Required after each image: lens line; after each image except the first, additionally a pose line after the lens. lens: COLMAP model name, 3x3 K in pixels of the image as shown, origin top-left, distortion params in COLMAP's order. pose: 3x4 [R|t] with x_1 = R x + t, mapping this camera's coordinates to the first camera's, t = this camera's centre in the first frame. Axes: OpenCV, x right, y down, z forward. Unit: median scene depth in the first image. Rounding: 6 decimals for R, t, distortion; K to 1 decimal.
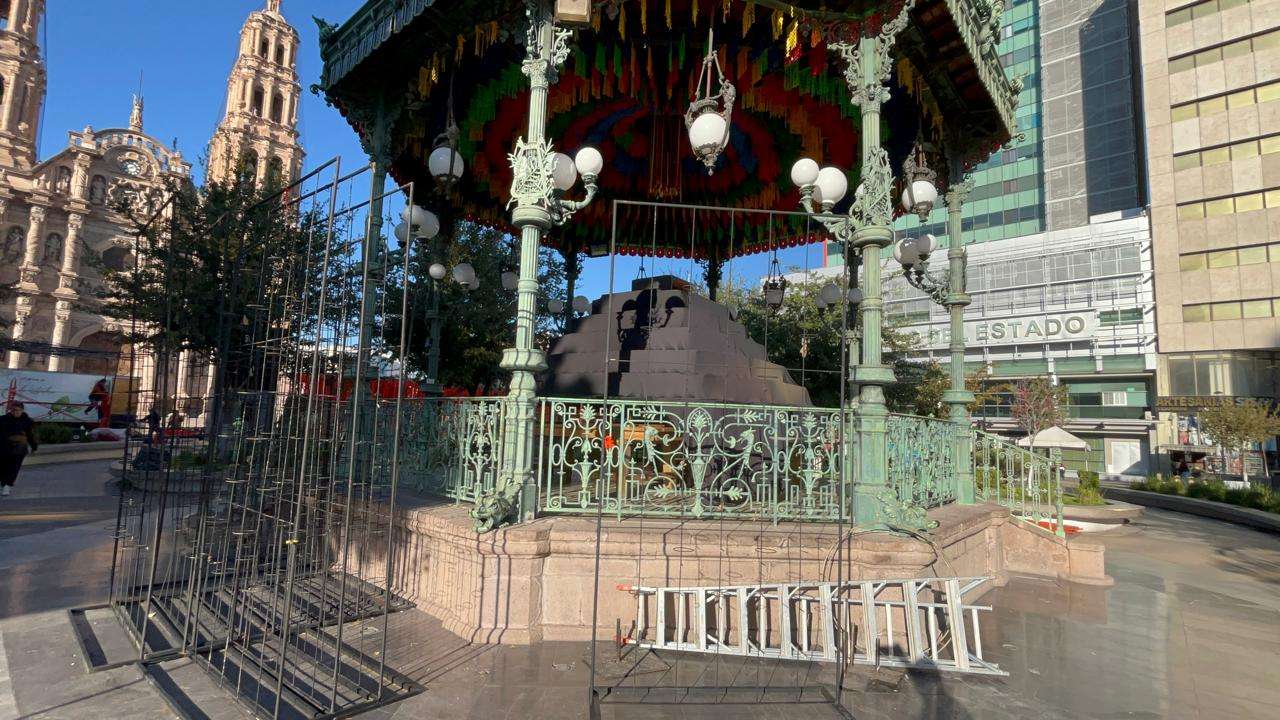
lens RADIAL K [[595.4, 0, 635.9], [0, 595.4, 364.9], [0, 0, 1]] dist [0.001579, -0.000704]
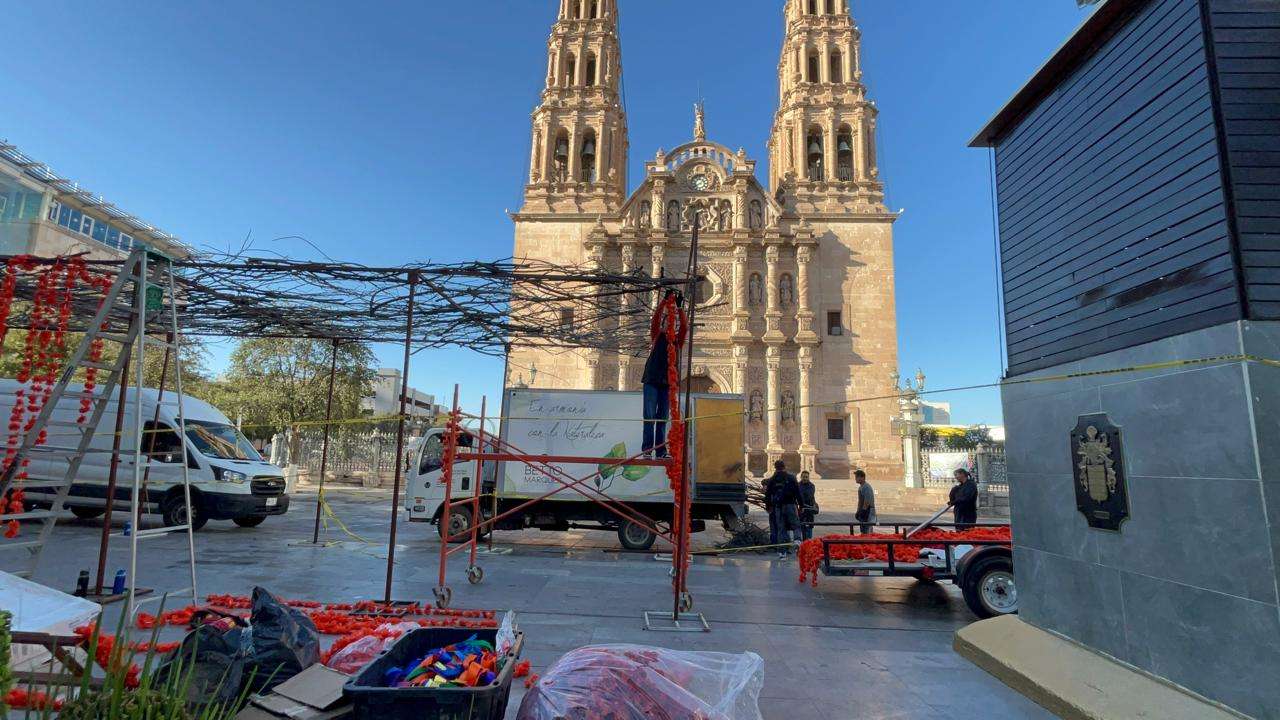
lens RADIAL K [[595.4, 0, 634.5], [0, 595.4, 364.4], [0, 0, 1]] dist [0.001579, -0.000704]
pose [[0.662936, -0.141213, -0.735238, -0.555594], [0.074954, 0.989635, -0.122490, 0.045575], [0.744915, 0.026093, 0.666649, 0.643321]]
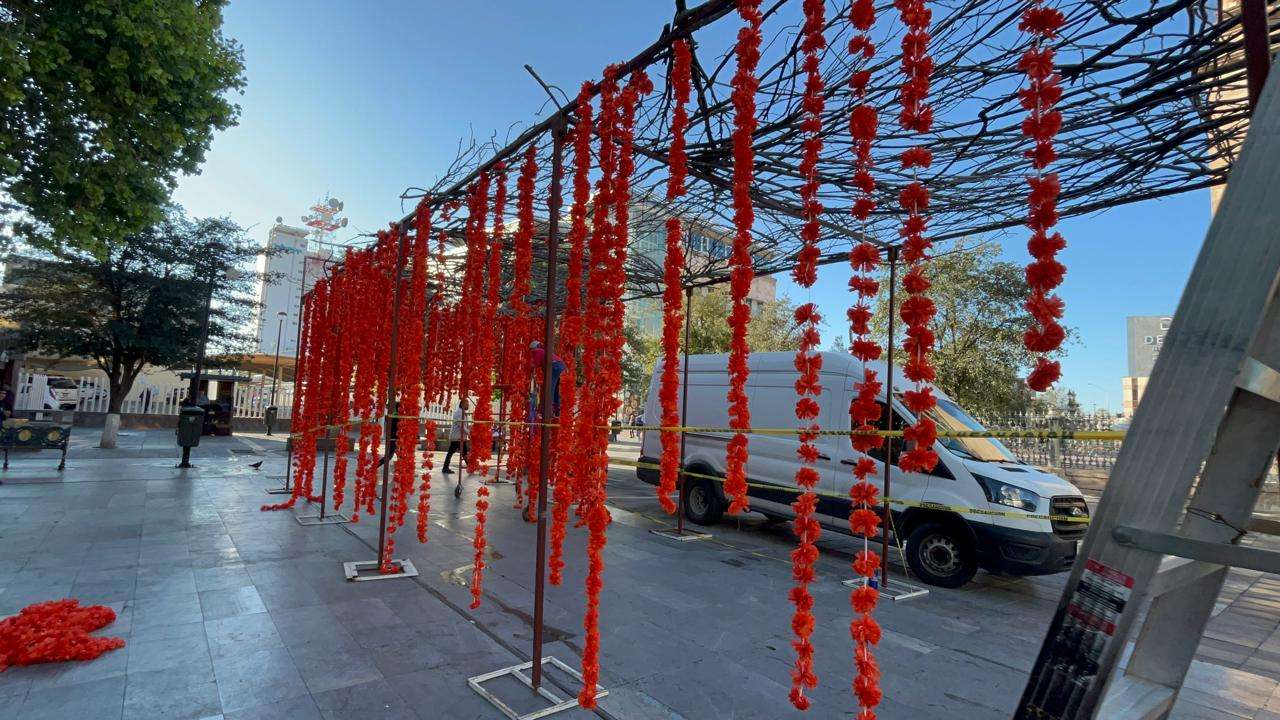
lens RADIAL K [[595.4, 0, 634.4], [0, 595.4, 361.7], [0, 0, 1]] dist [0.001579, -0.000704]
pose [[-0.142943, -0.142721, -0.979387, -0.811888], [0.053496, 0.986988, -0.151637, 0.027421], [0.988284, -0.074069, -0.133448, 0.605702]]
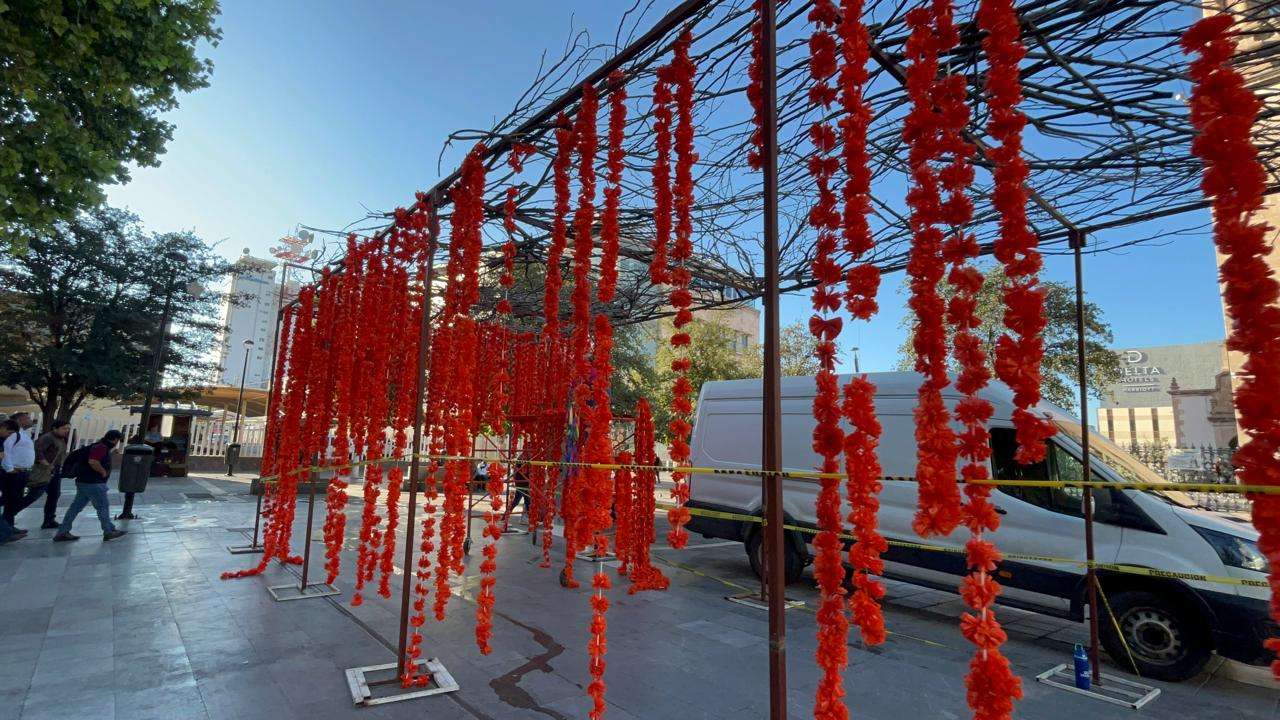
lens RADIAL K [[595.4, 0, 637.0], [0, 595.4, 364.1], [0, 0, 1]] dist [0.001579, -0.000704]
pose [[-0.096180, -0.194985, -0.976079, -0.867404], [0.063941, 0.977390, -0.201547, 0.020512], [0.993308, -0.081797, -0.081538, 0.556301]]
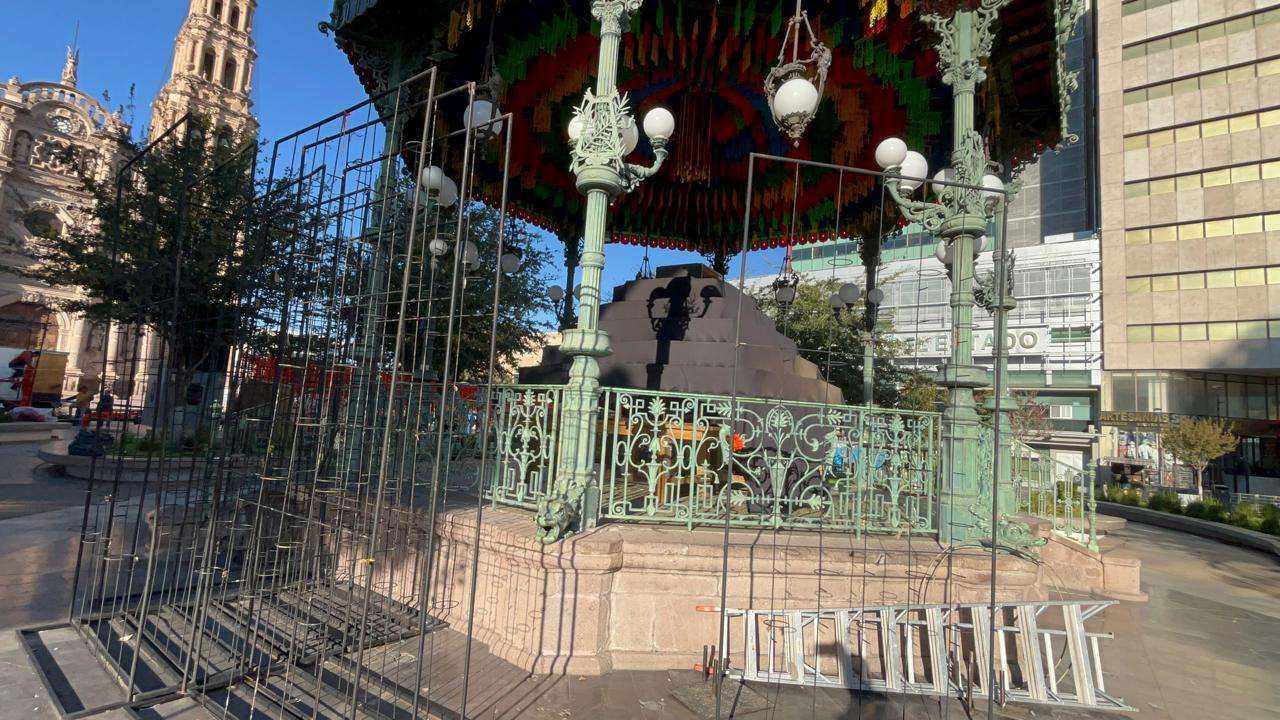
lens RADIAL K [[595.4, 0, 636.8], [0, 595.4, 364.0], [0, 0, 1]] dist [0.001579, -0.000704]
pose [[0.996240, 0.039710, 0.076995, -0.032564], [-0.039832, 0.999206, 0.000055, 0.003371], [-0.076932, -0.003122, 0.997031, 0.022819]]
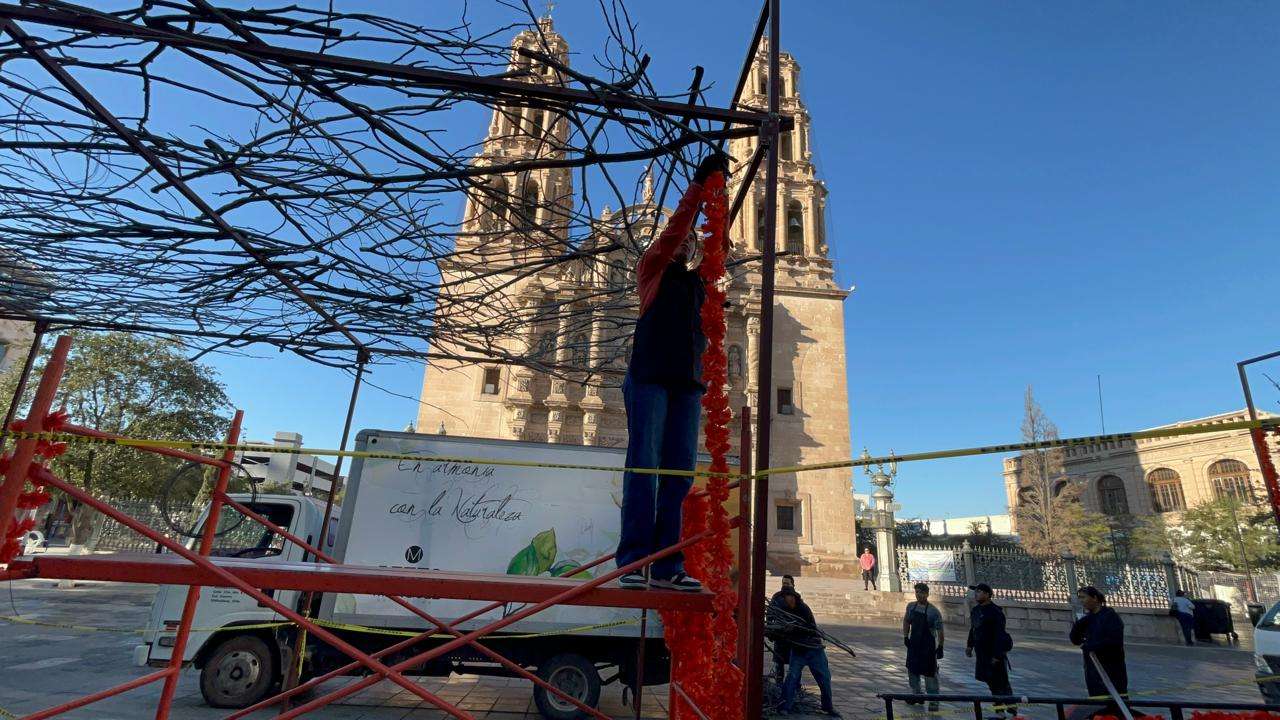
lens RADIAL K [[595.4, 0, 633.4], [0, 595.4, 364.7], [0, 0, 1]] dist [0.001579, -0.000704]
pose [[0.750694, -0.195055, -0.631199, -0.675386], [0.043274, 0.967887, -0.247633, 0.044547], [0.659231, 0.158582, 0.735028, 0.741884]]
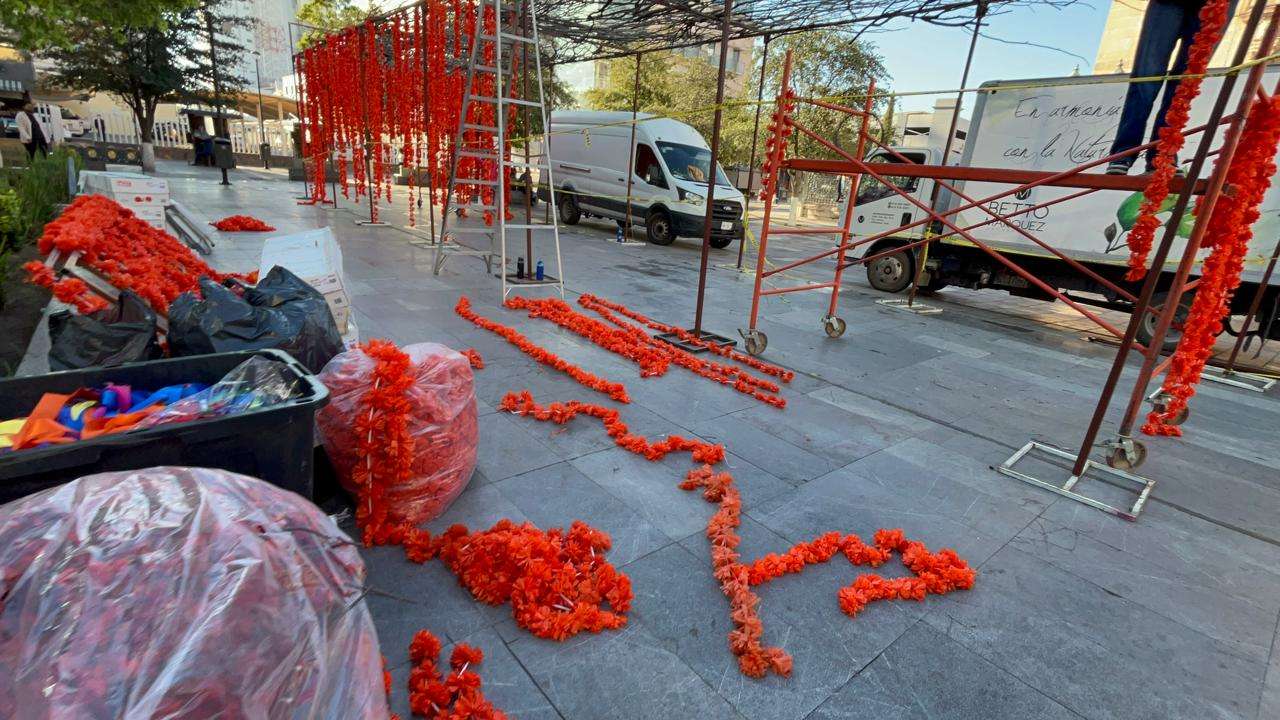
lens RADIAL K [[595.4, 0, 635.3], [0, 595.4, 363.8], [0, 0, 1]] dist [0.001579, -0.000704]
pose [[-0.130156, 0.249666, -0.959545, -0.598461], [0.022157, 0.968268, 0.248931, 0.059381], [0.991246, 0.011139, -0.131558, 0.730548]]
